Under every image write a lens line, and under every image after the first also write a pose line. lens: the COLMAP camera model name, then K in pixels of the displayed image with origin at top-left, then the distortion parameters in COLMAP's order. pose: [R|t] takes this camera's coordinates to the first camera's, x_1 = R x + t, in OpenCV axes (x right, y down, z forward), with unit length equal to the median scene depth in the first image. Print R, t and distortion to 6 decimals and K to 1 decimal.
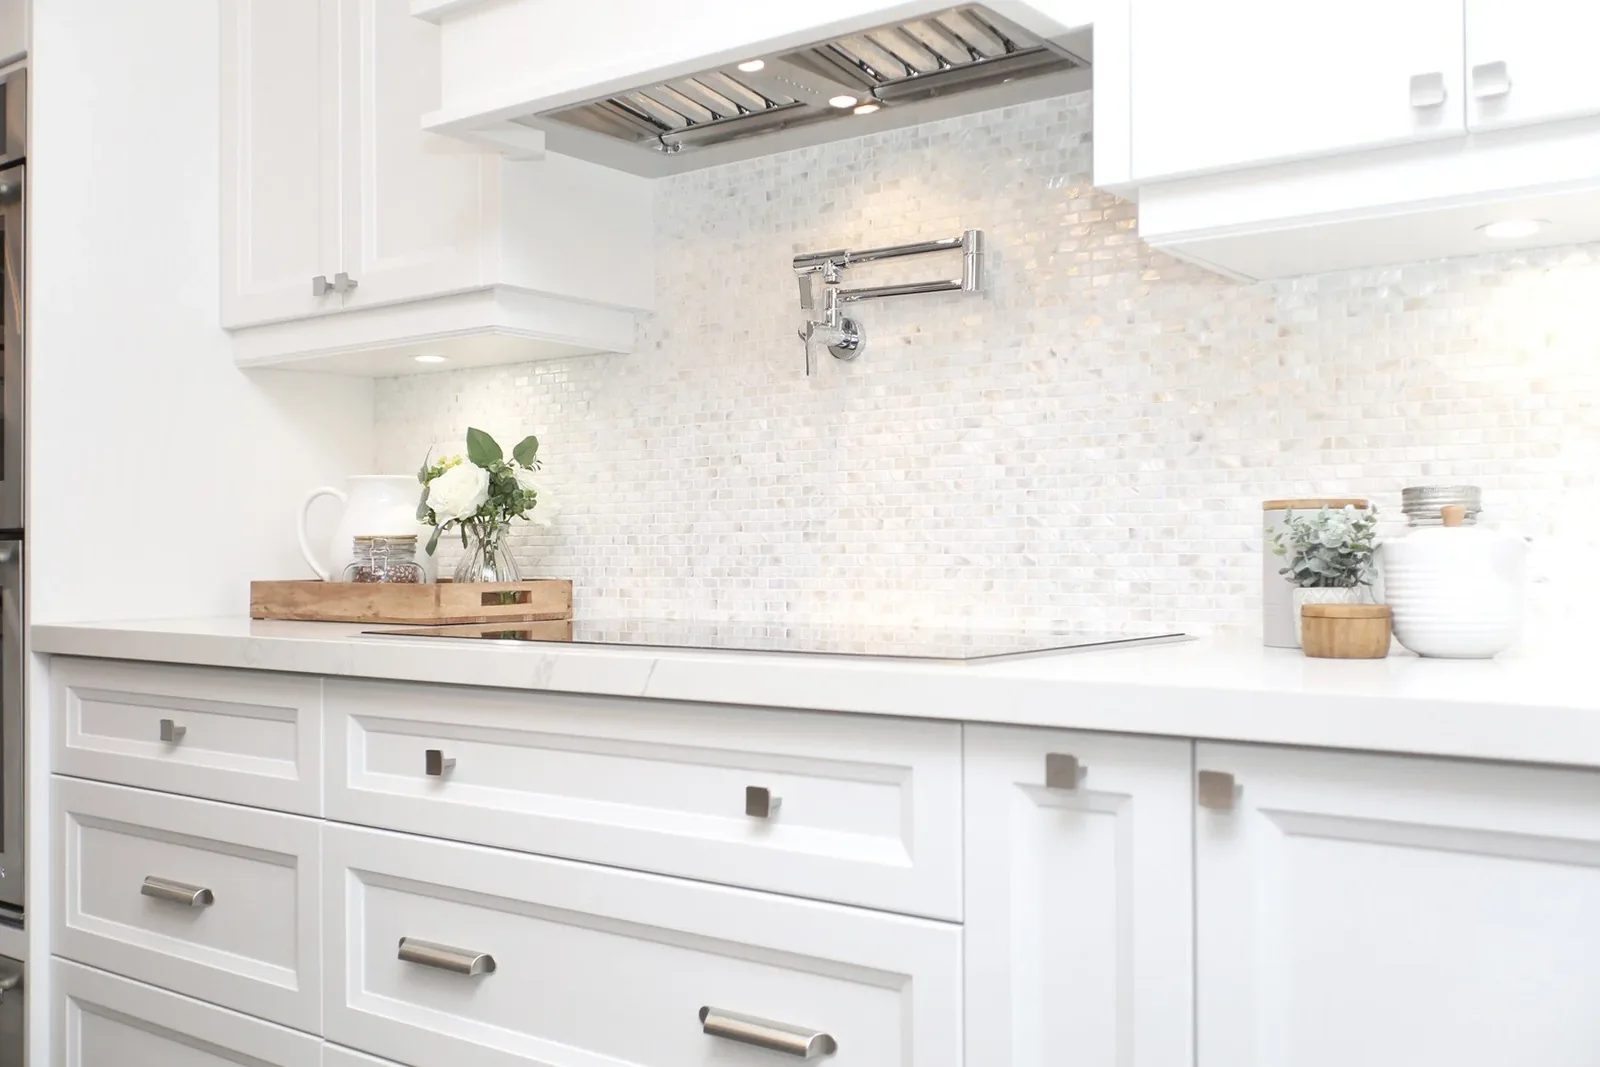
lens RADIAL K [[1532.7, 0, 797.9], [0, 1532.7, 534.1], [0, 0, 1]] dist [-0.012594, 0.000000]
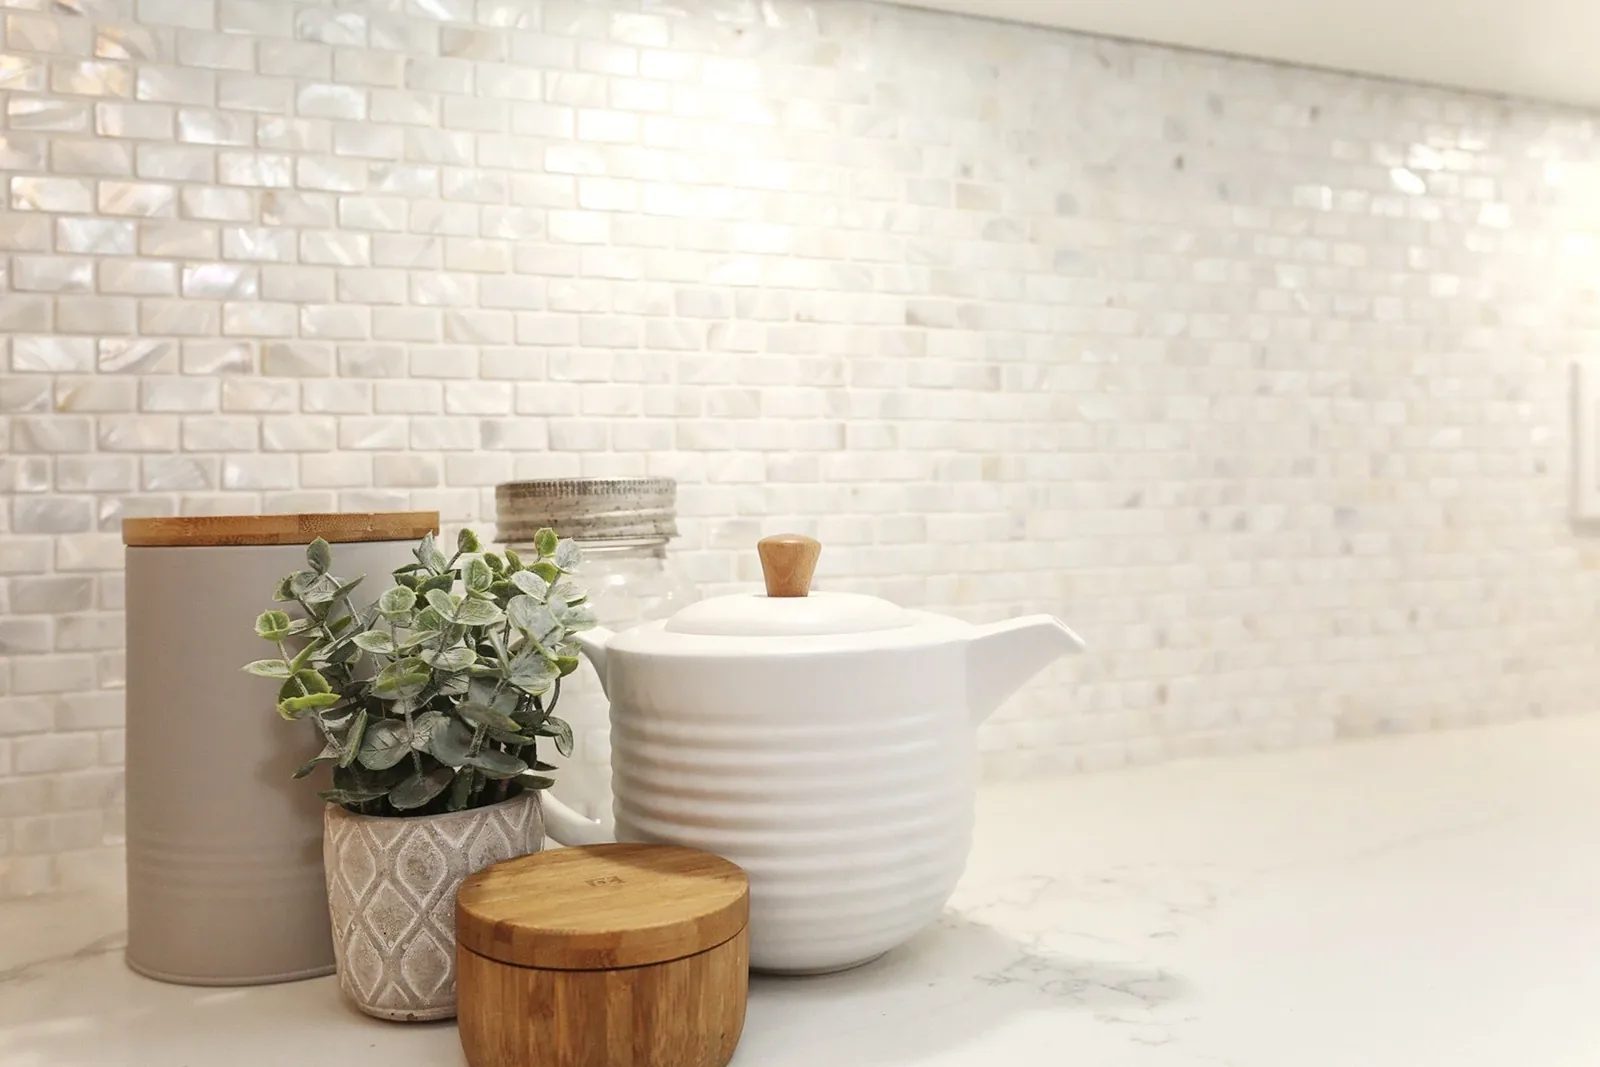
lens RADIAL K [[1281.8, 0, 803.5], [0, 1281.8, 520.4], [0, 0, 1]] dist [-0.000045, 0.001480]
pose [[0.498863, -0.028319, 0.866218, 0.118680], [0.003044, 0.999517, 0.030923, -0.024767], [-0.866675, -0.012789, 0.498709, 0.627905]]
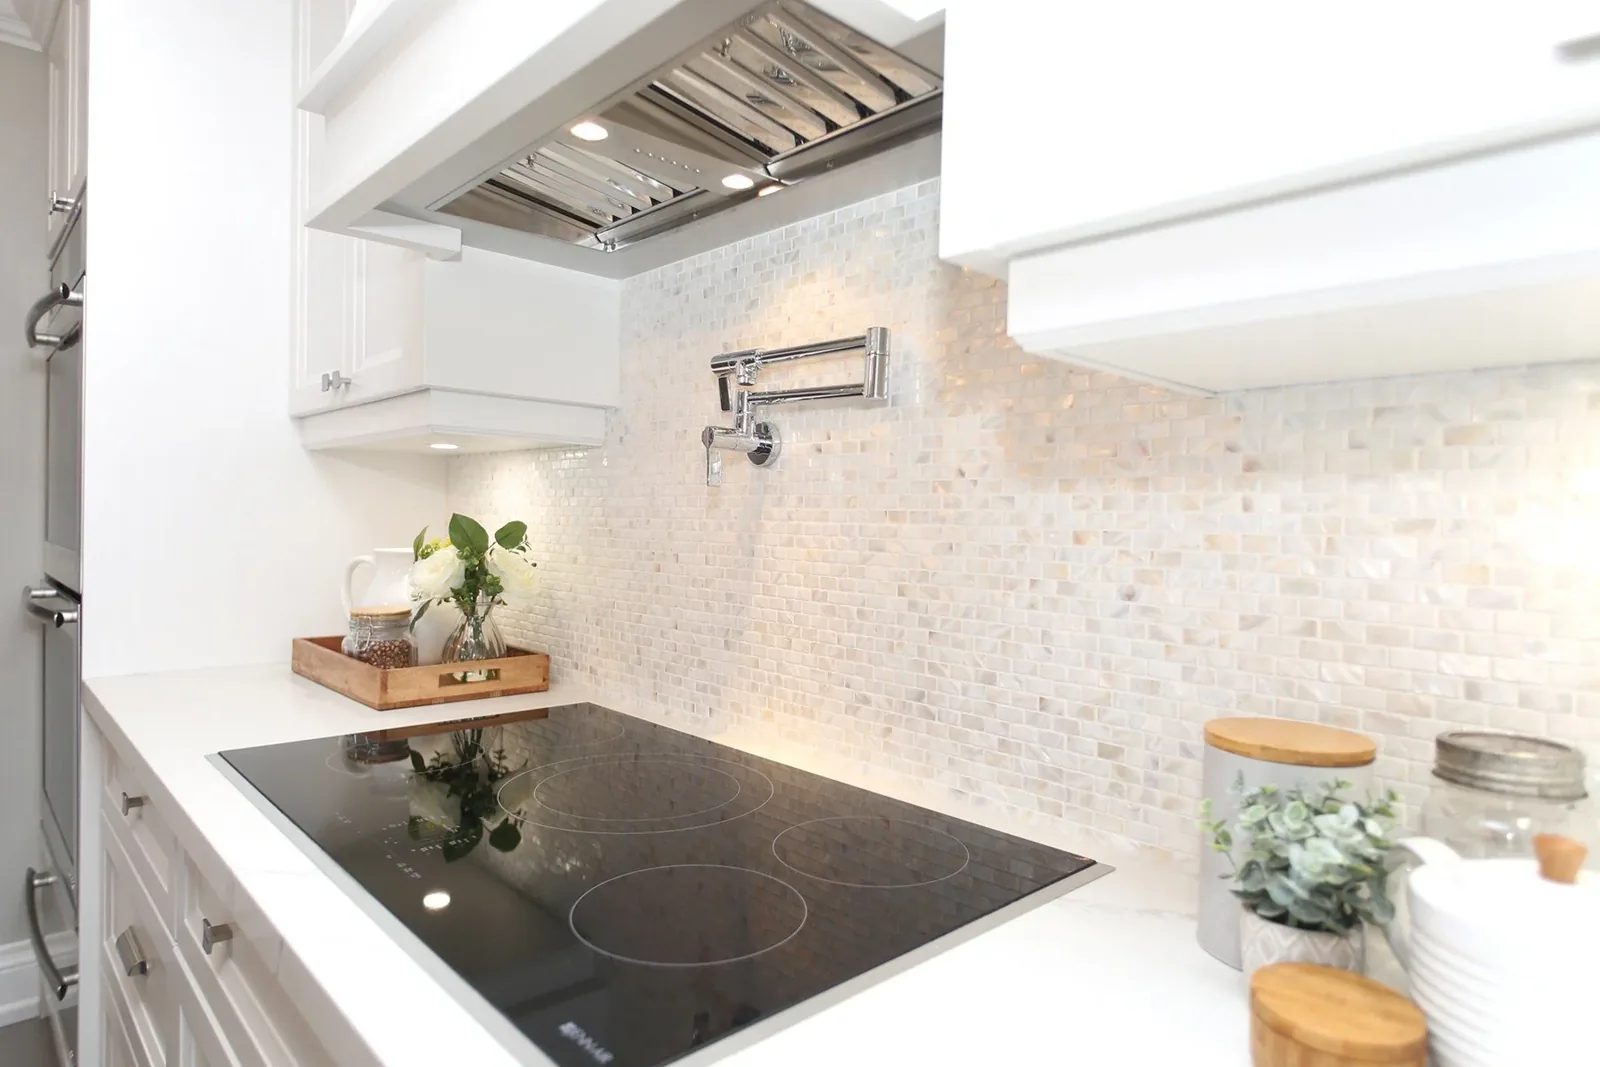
lens RADIAL K [[912.3, 0, 800.0], [0, 912.3, 532.7], [0, 0, 1]] dist [-0.006544, 0.000922]
pose [[0.985106, 0.029822, -0.169341, 0.162497], [-0.025560, 0.999301, 0.027298, -0.095319], [0.170037, -0.022563, 0.985179, 0.483152]]
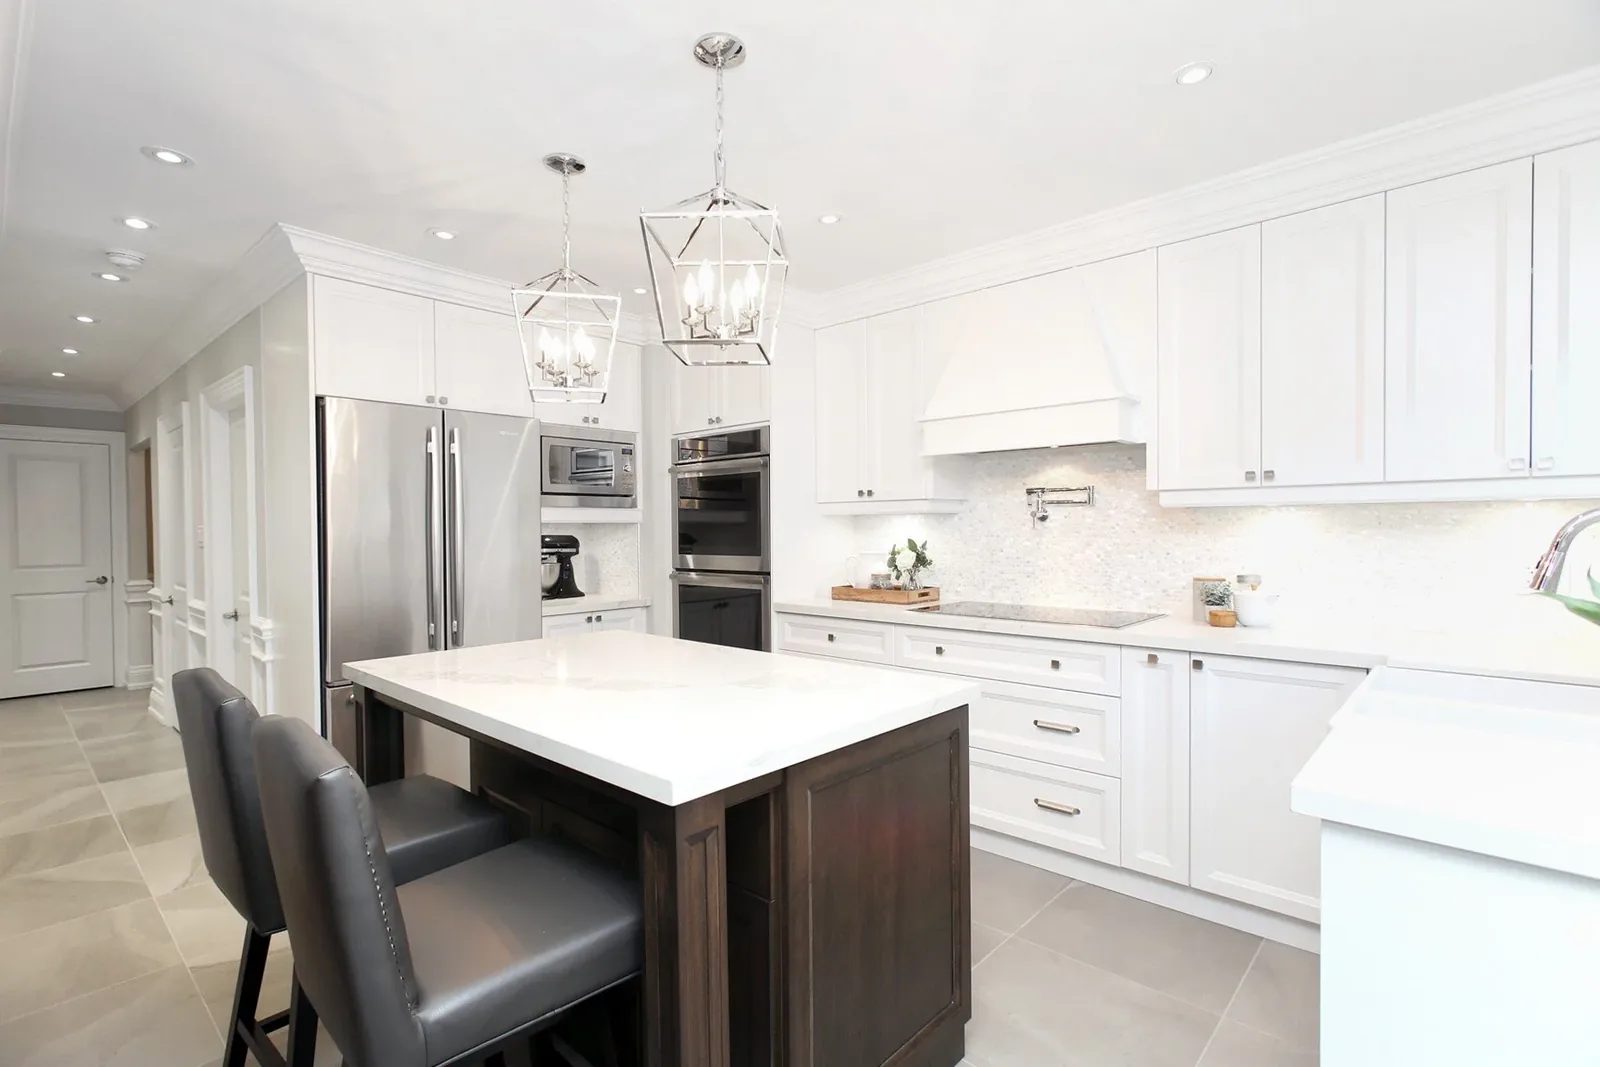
lens RADIAL K [[760.2, 0, 795.3], [0, 760.2, 533.3], [0, 0, 1]] dist [-0.006061, 0.005452]
pose [[0.994974, -0.001470, -0.100123, -0.341182], [0.003247, 0.999840, 0.017587, -0.127604], [0.100081, -0.017824, 0.994820, -0.641325]]
